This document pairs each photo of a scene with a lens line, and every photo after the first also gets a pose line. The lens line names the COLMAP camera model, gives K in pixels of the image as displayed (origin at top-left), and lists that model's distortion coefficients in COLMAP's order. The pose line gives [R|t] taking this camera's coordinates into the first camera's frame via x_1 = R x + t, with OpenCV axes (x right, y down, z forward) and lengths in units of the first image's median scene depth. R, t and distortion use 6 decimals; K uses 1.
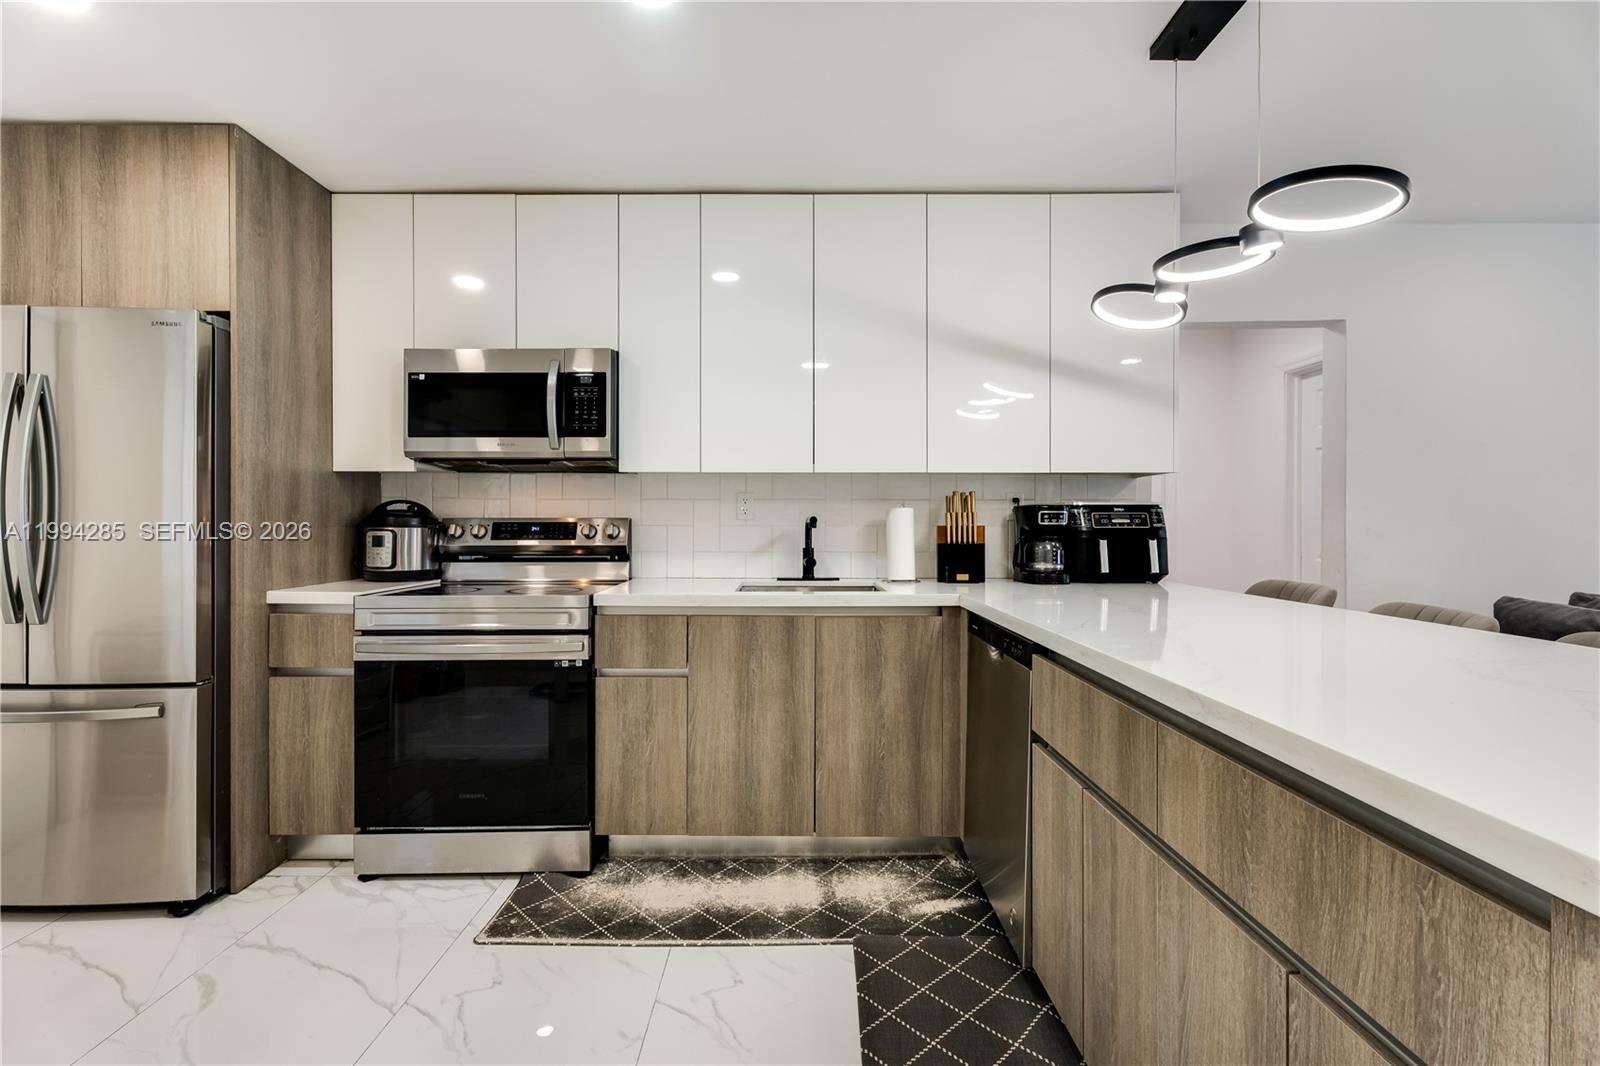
lens RADIAL K [[709.7, 0, 792.1], [0, 709.7, 527.4], [0, 0, 1]] dist [0.004216, -0.001235]
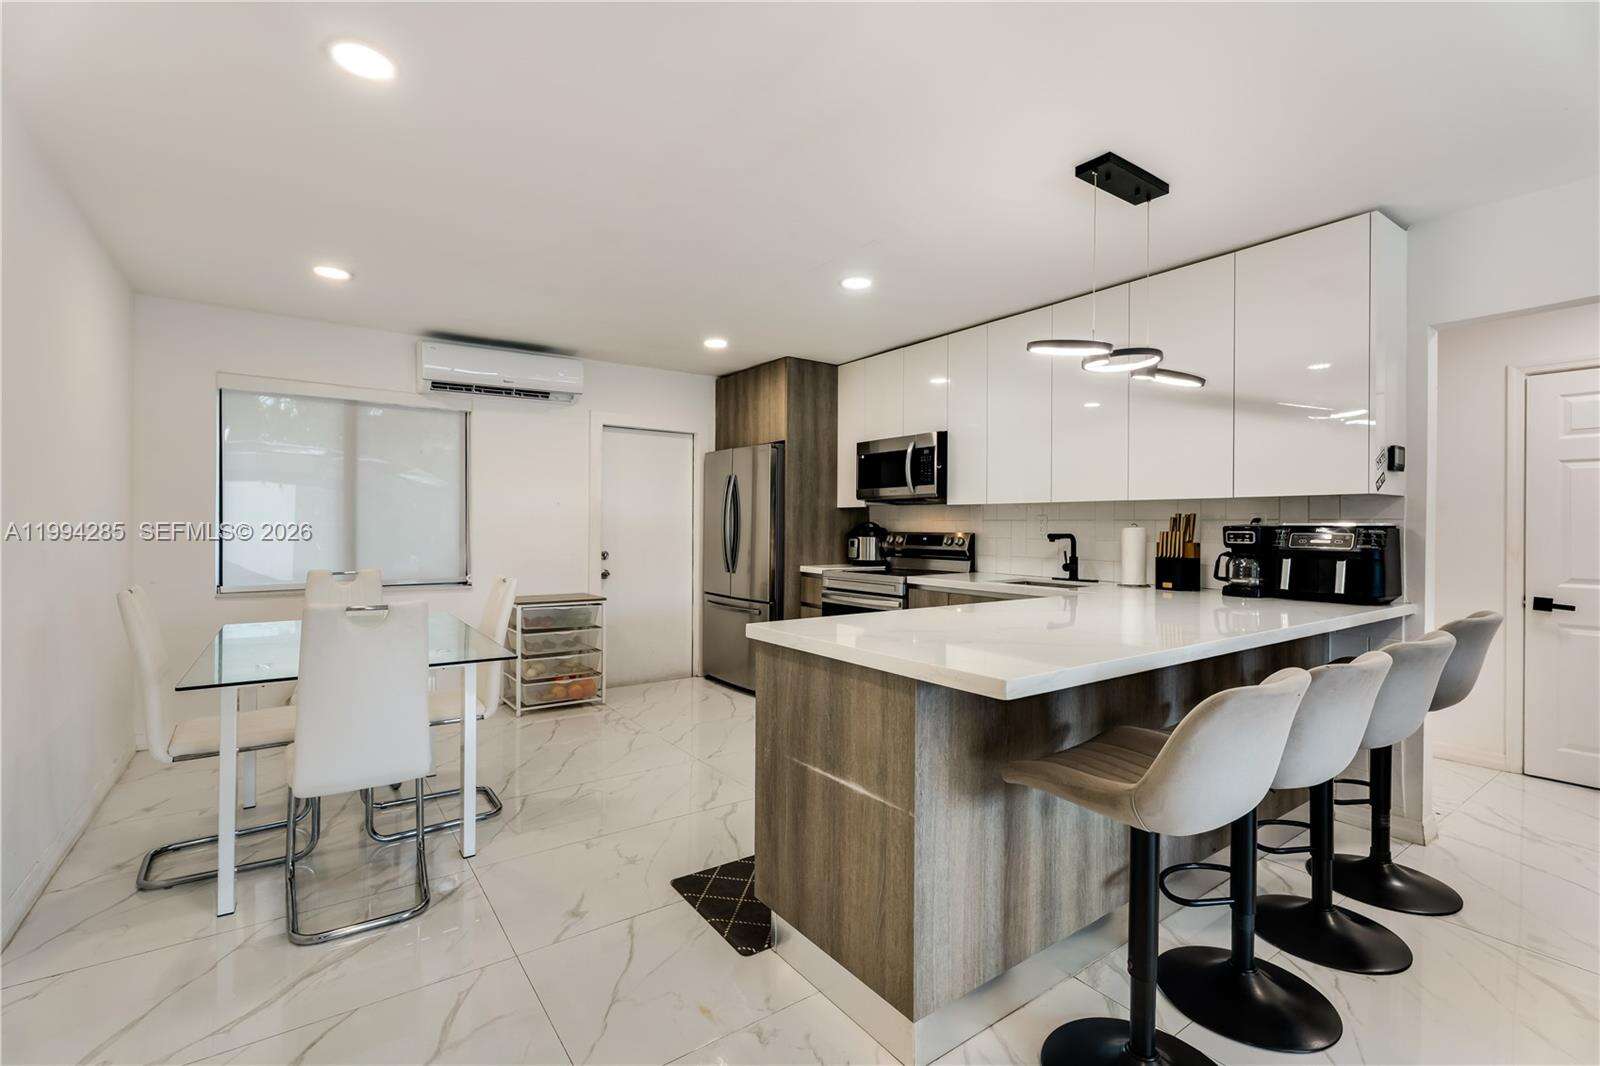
lens RADIAL K [[709.7, 0, 794.0], [0, 709.7, 527.5], [0, 0, 1]] dist [0.004216, -0.001235]
pose [[0.581084, 0.005036, -0.813828, 0.914318], [-0.010760, 0.999941, -0.001496, -0.021092], [0.813772, 0.009626, 0.581104, -0.239877]]
